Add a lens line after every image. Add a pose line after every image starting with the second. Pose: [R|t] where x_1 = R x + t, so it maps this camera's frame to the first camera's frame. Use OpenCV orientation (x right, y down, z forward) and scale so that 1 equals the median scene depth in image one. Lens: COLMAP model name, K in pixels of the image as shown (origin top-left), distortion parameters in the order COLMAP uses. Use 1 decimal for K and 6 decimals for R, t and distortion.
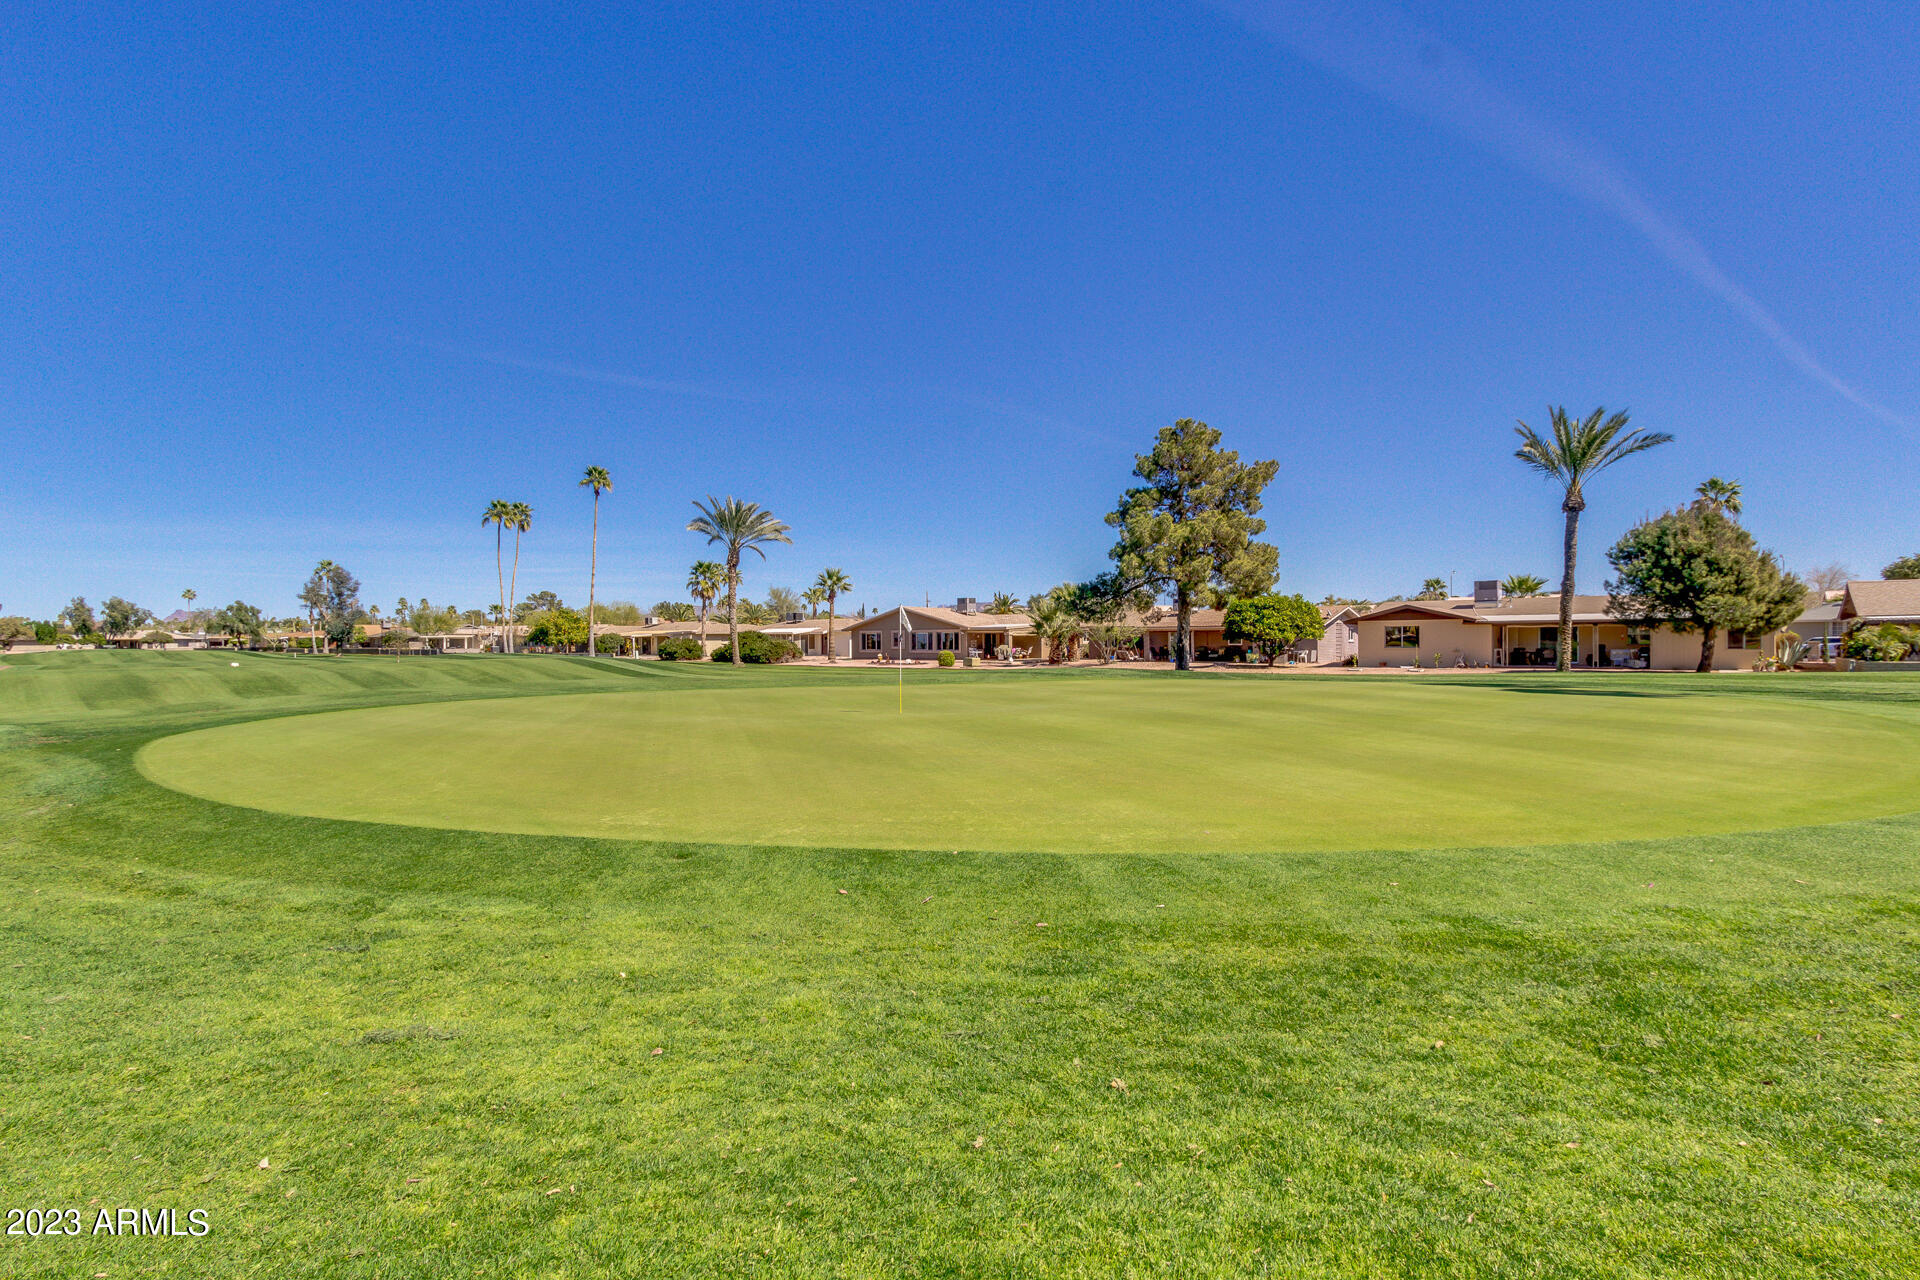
lens RADIAL K [[932.4, 0, 977.2], [0, 932.4, 649.0], [0, 0, 1]] dist [0.011332, -0.003815]
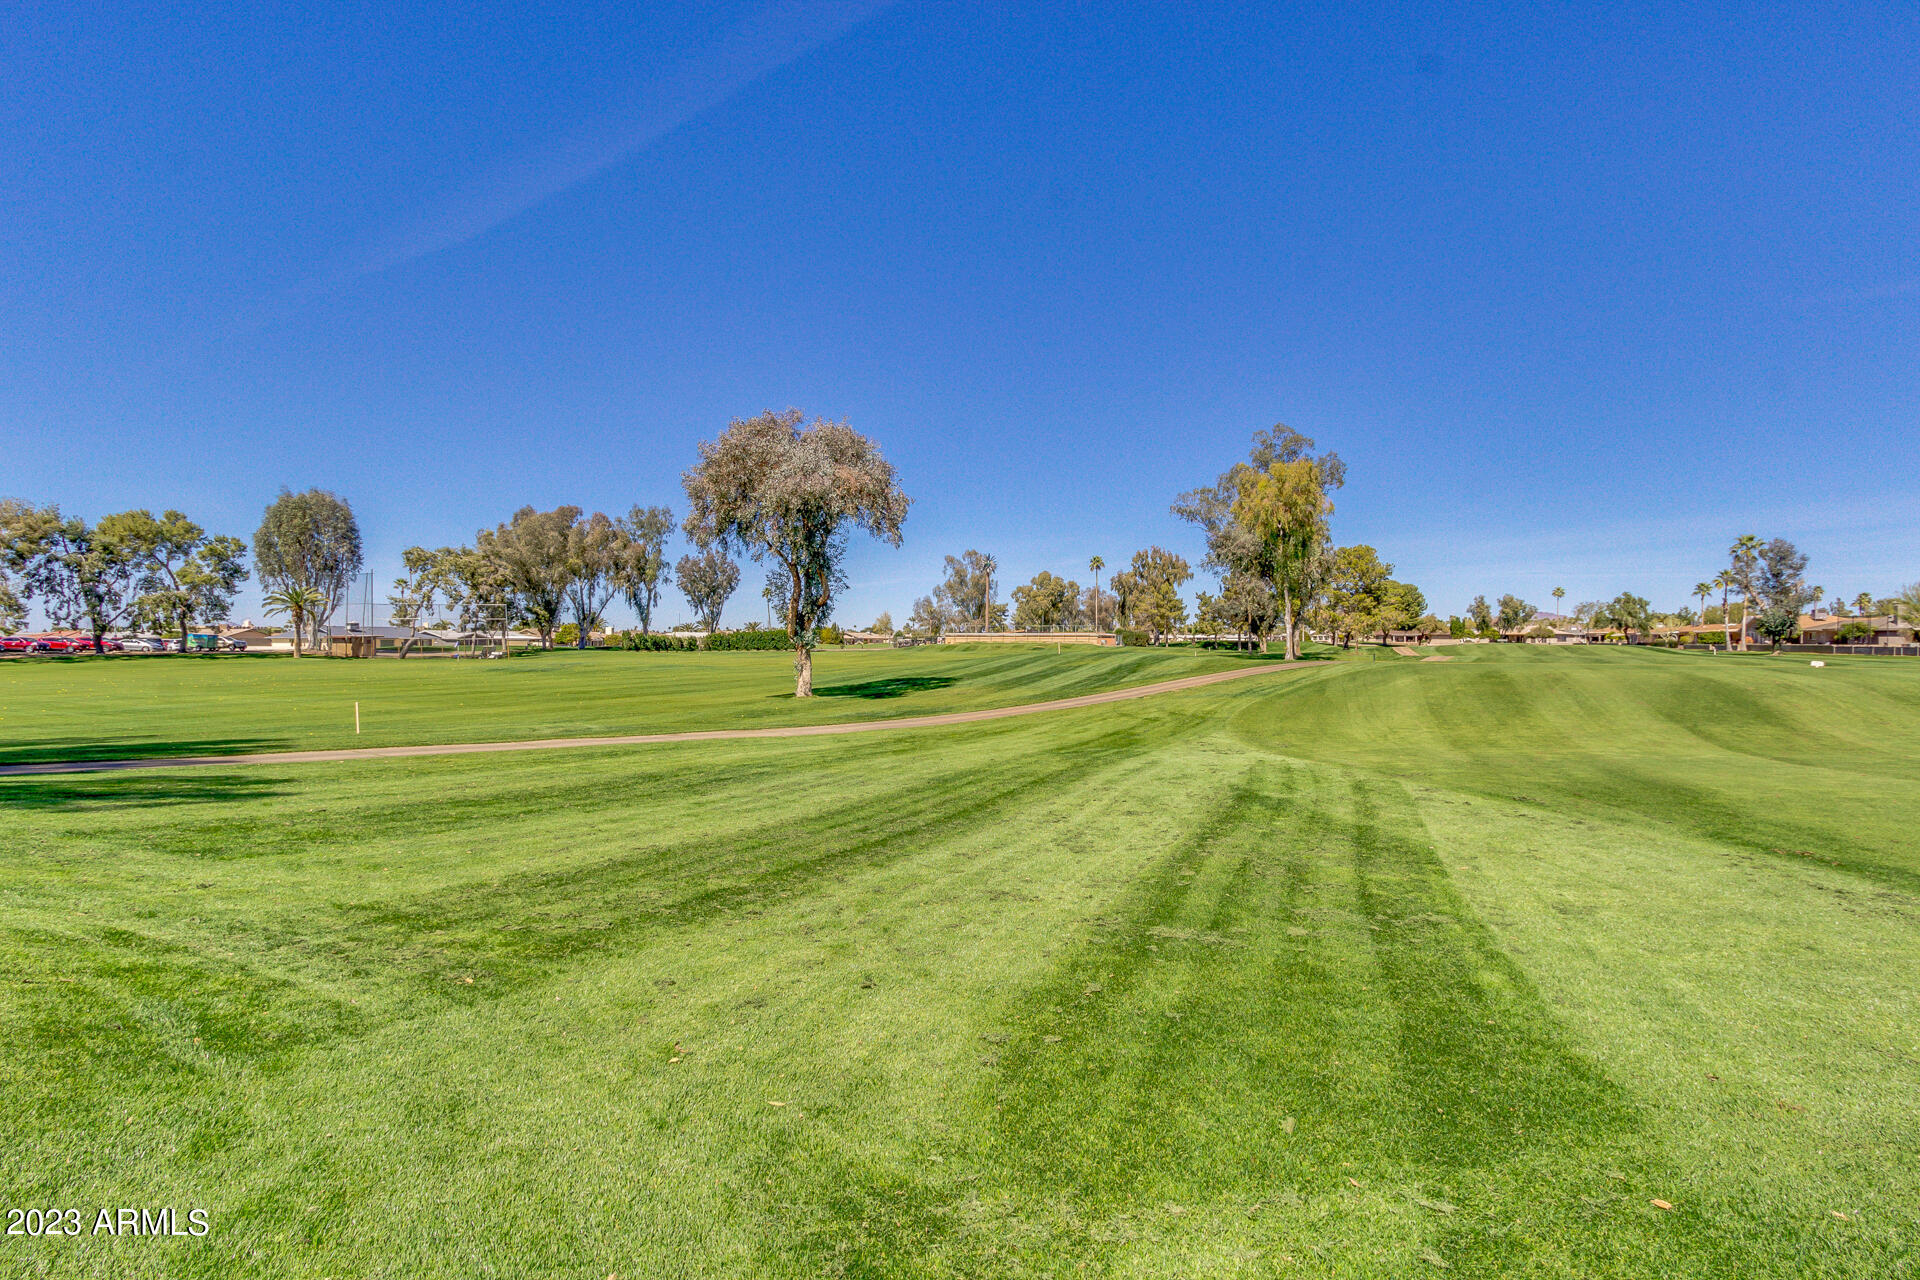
lens RADIAL K [[932.4, 0, 950.4], [0, 932.4, 640.7], [0, 0, 1]] dist [0.011332, -0.003815]
pose [[0.299798, 0.006897, -0.953978, -0.137536], [-0.011637, 0.999926, 0.003573, 0.001489], [0.953932, 0.010030, 0.299856, 0.110681]]
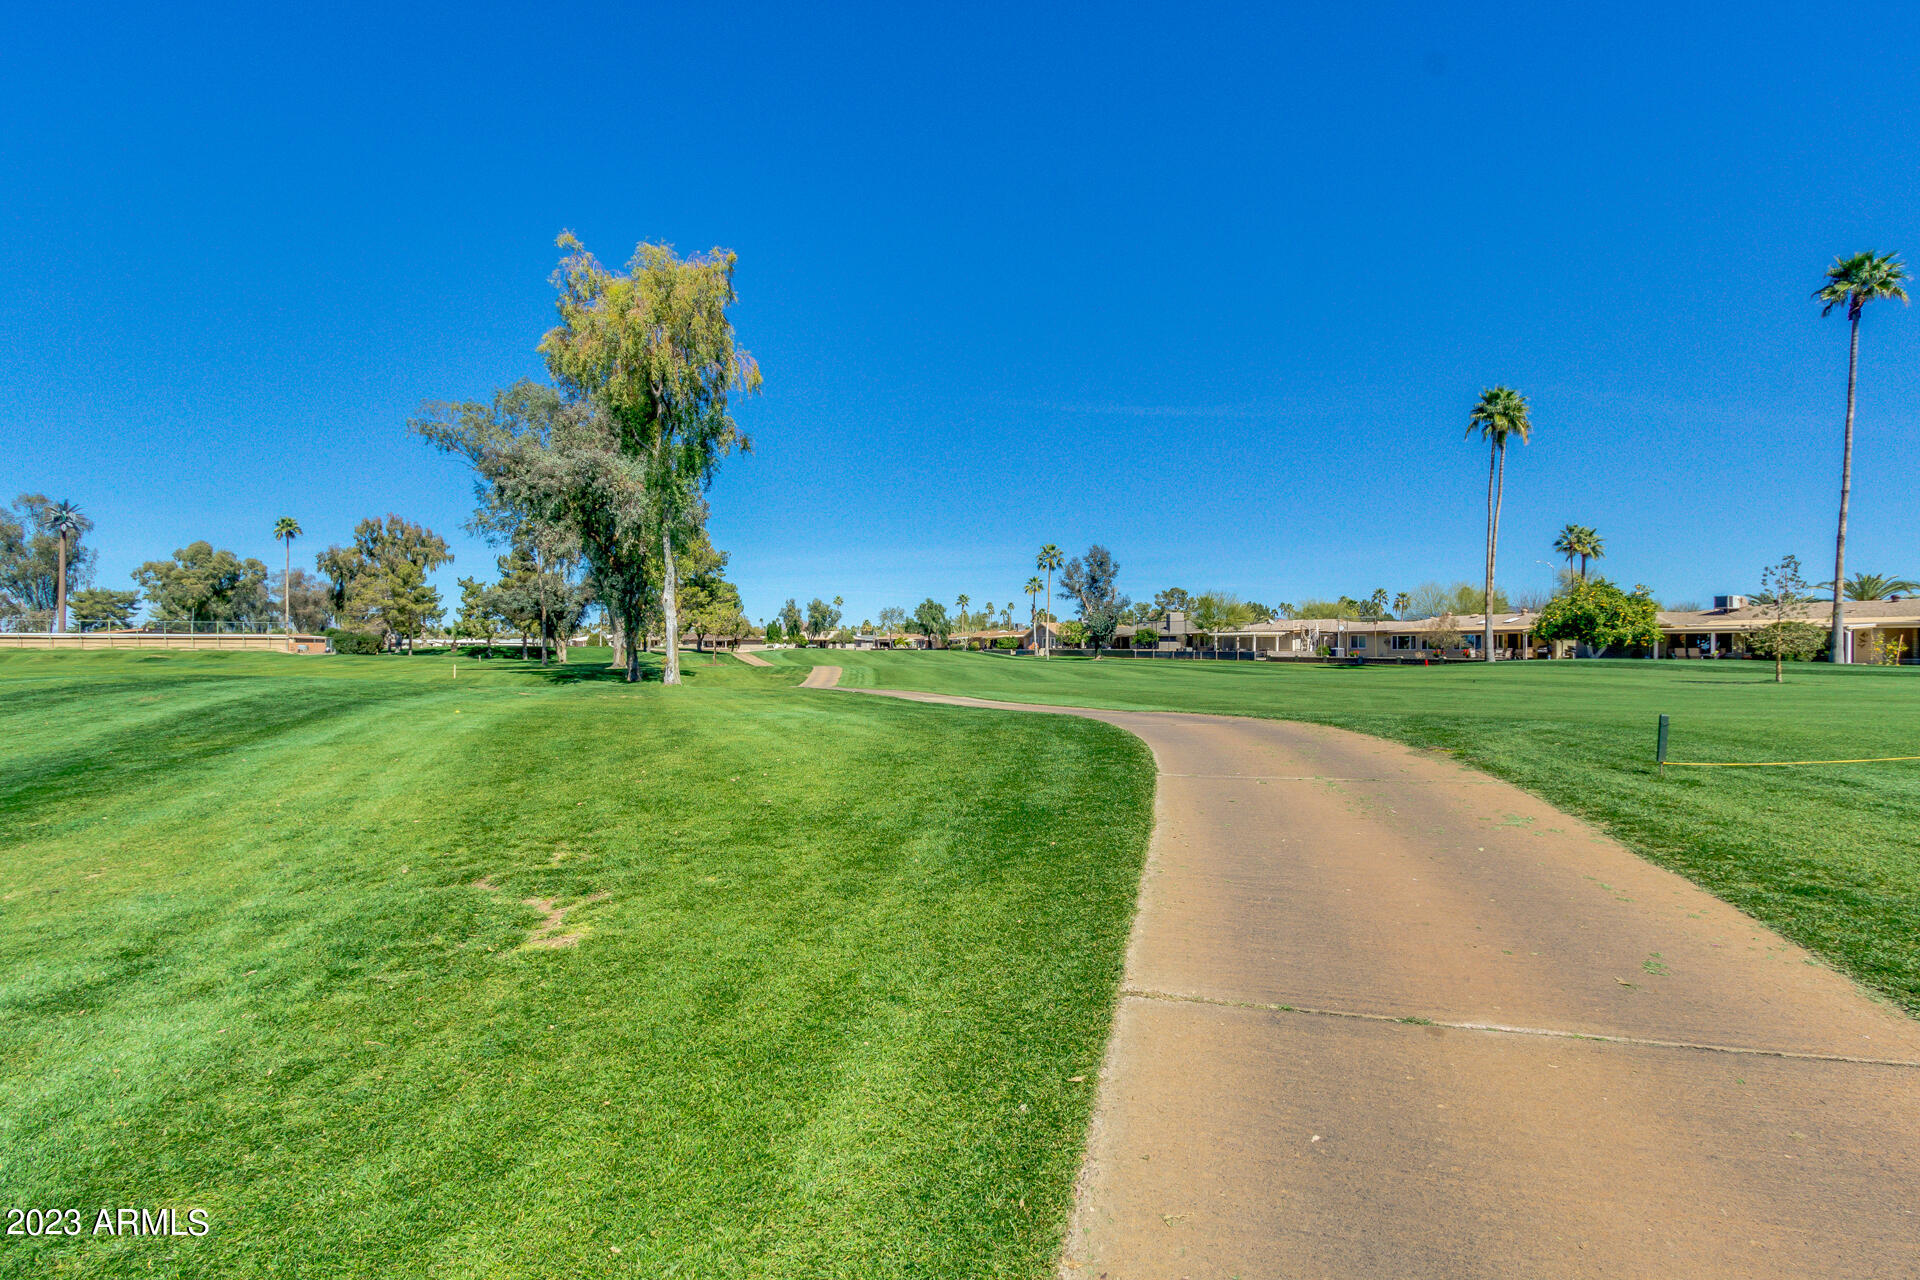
lens RADIAL K [[963.4, 0, 1024.6], [0, 963.4, 656.7], [0, 0, 1]] dist [0.007733, -0.001454]
pose [[0.887362, 0.011401, -0.460932, -0.342529], [-0.010163, 0.999935, 0.005167, 0.002144], [0.460961, 0.000099, 0.887420, 0.240345]]
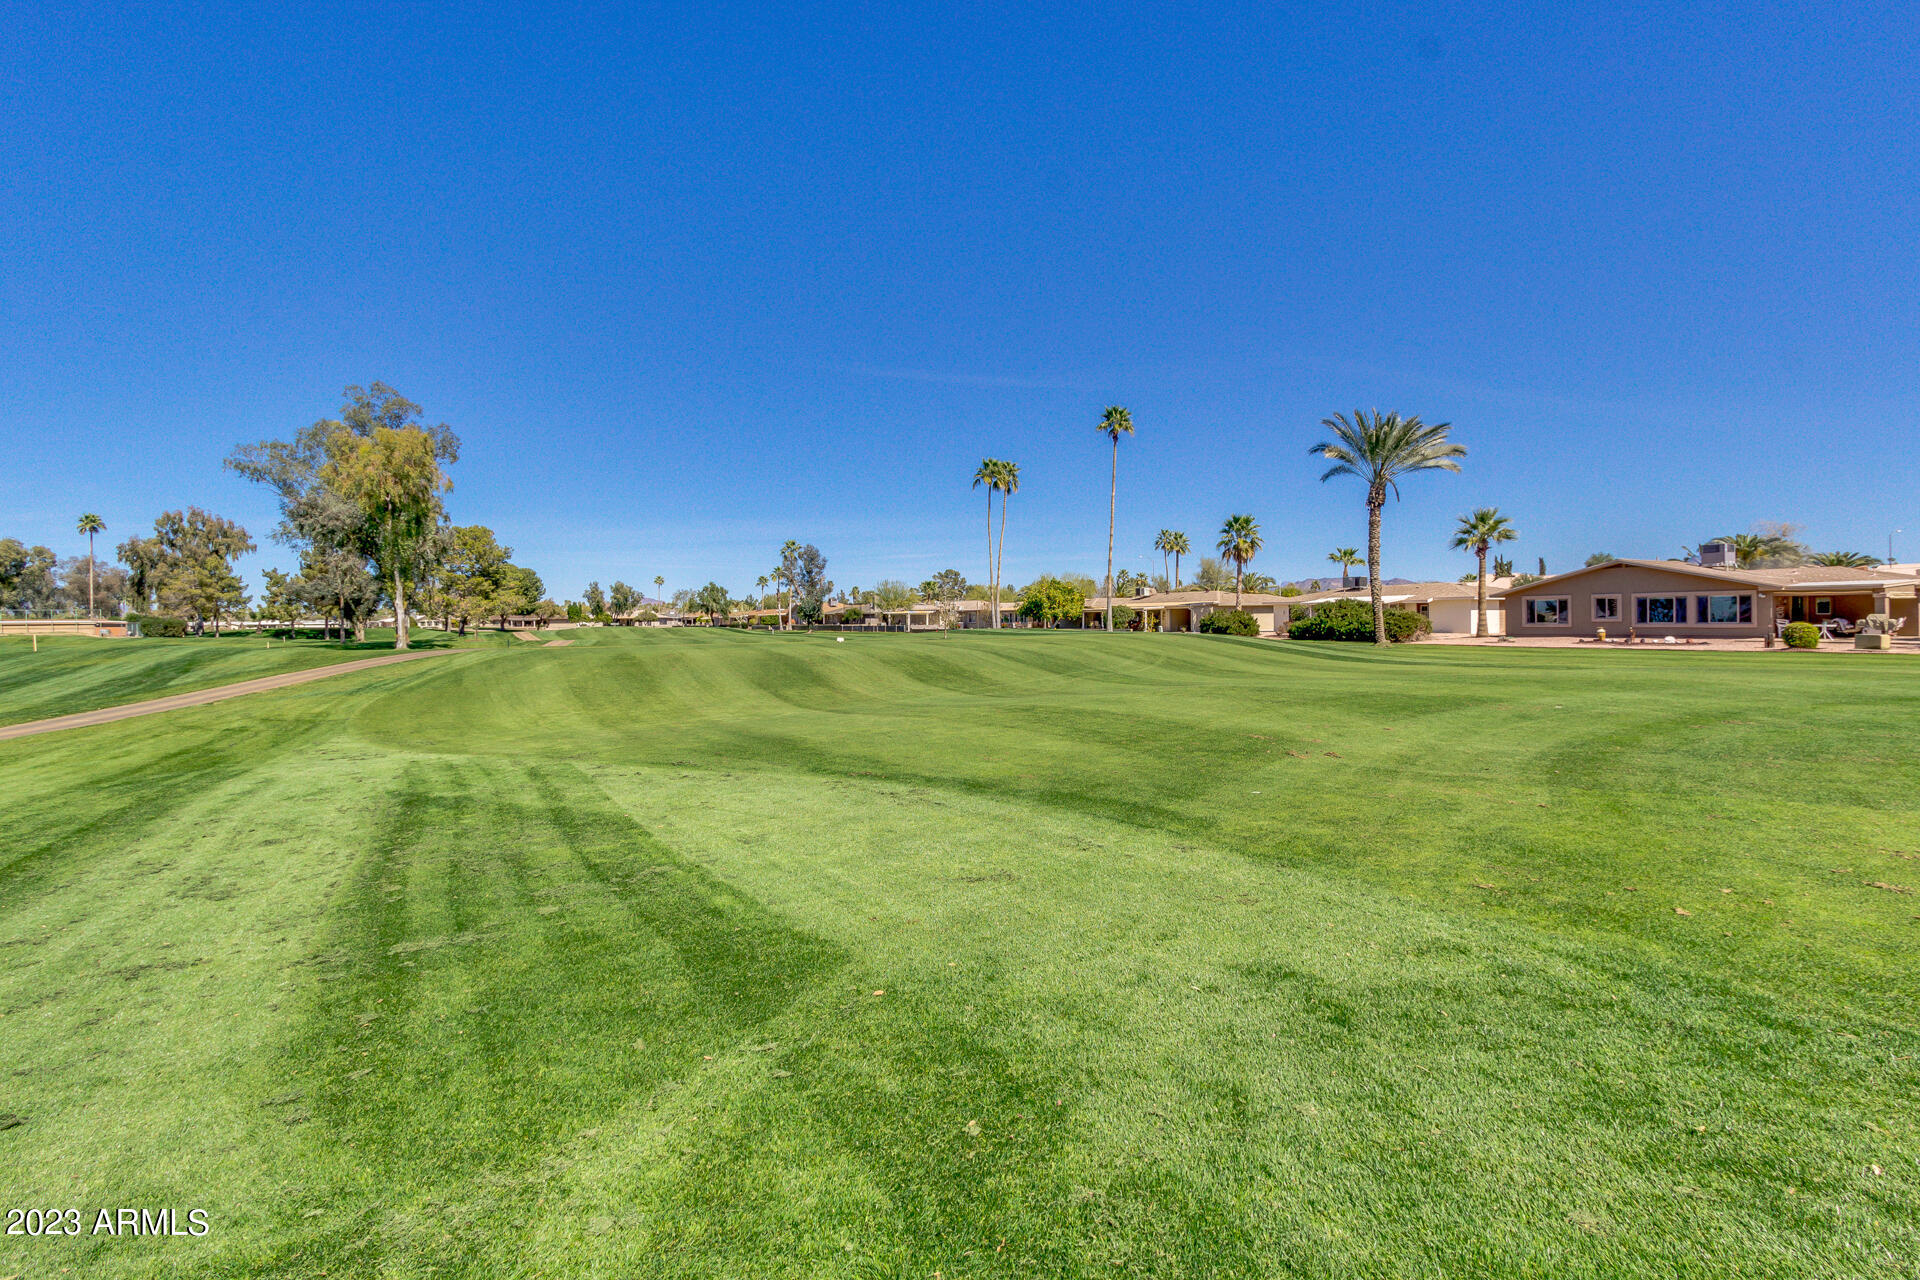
lens RADIAL K [[932.4, 0, 1002.6], [0, 932.4, 620.9], [0, 0, 1]] dist [0.011332, -0.003815]
pose [[0.943446, -0.004028, -0.331502, -0.137513], [0.002356, 0.999982, -0.005444, 0.001153], [0.331518, 0.004355, 0.943439, 0.105453]]
